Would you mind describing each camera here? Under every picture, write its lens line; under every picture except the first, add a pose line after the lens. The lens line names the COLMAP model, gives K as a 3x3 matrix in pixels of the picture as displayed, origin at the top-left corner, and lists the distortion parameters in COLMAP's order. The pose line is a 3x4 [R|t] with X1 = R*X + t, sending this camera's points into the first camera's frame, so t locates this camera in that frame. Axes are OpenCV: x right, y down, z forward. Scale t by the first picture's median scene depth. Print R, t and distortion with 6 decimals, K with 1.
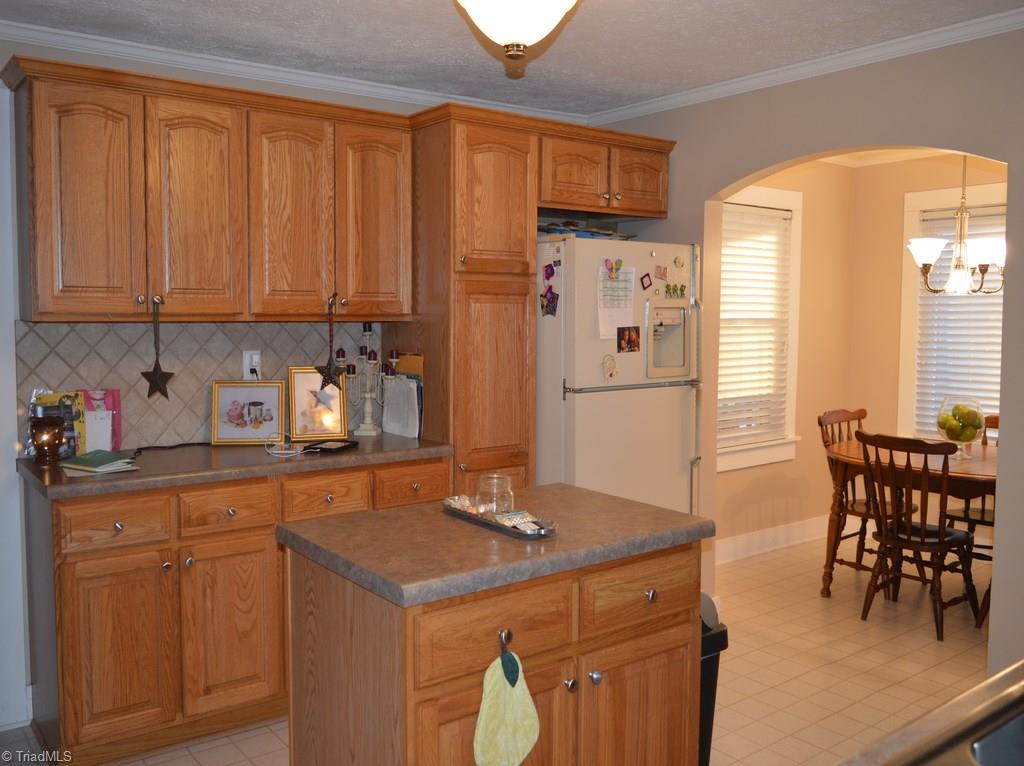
lens RADIAL K [[907.8, 0, 521.2], [0, 907.8, 378.6], [0, 0, 1]] dist [-0.020170, 0.002199]
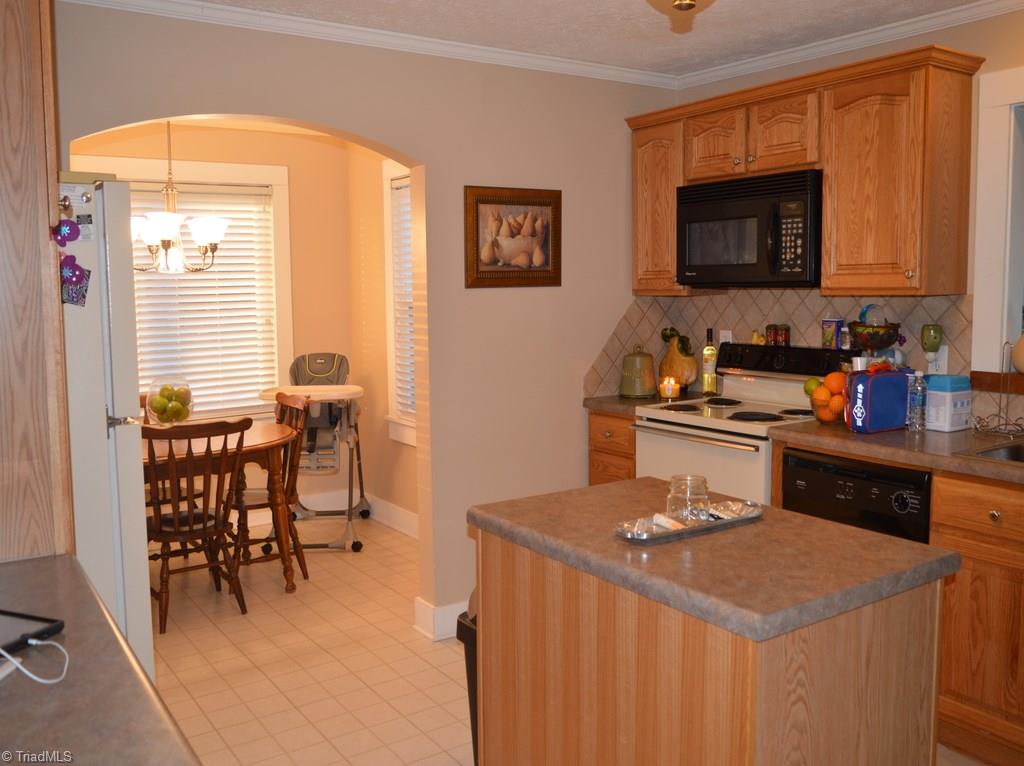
lens RADIAL K [[907.8, 0, 511.7], [0, 907.8, 381.5], [0, 0, 1]] dist [-0.020170, 0.002199]
pose [[0.061011, -0.113398, 0.991675, -0.551120], [0.087407, 0.990316, 0.107865, -0.058202], [-0.994303, 0.080098, 0.070332, 0.668567]]
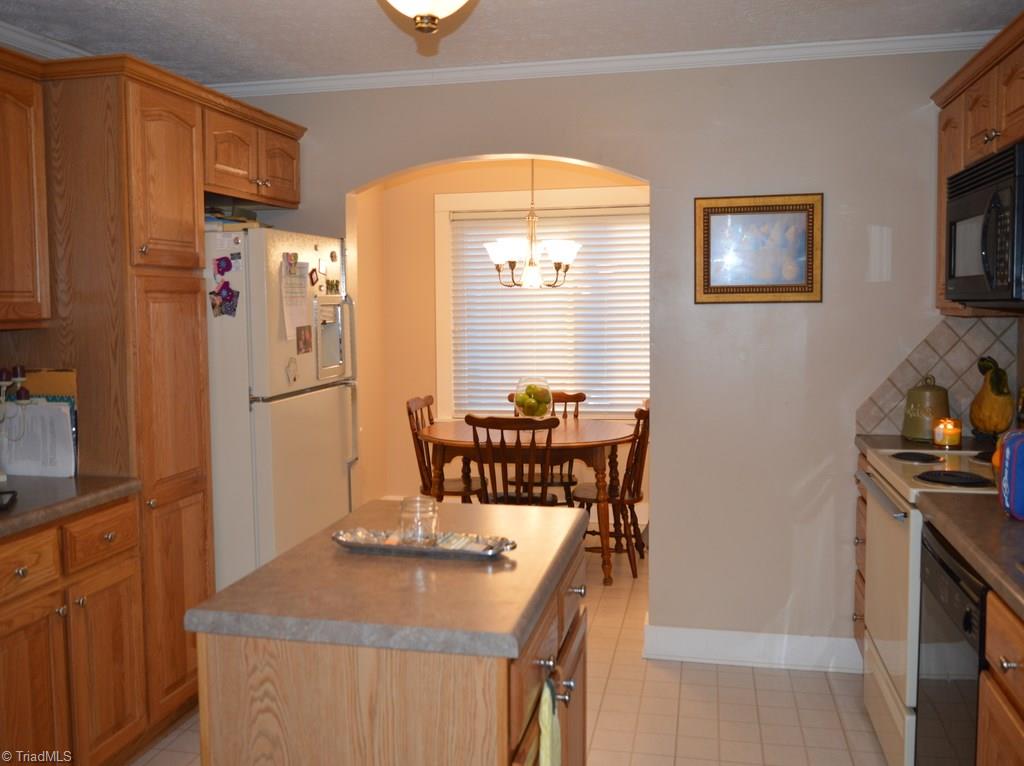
lens RADIAL K [[907.8, 0, 511.6], [0, 907.8, 379.1], [0, 0, 1]] dist [-0.020170, 0.002199]
pose [[0.768702, -0.068925, 0.635883, -0.314678], [0.062356, 0.997517, 0.032742, -0.020330], [-0.636560, 0.014482, 0.771091, 0.155473]]
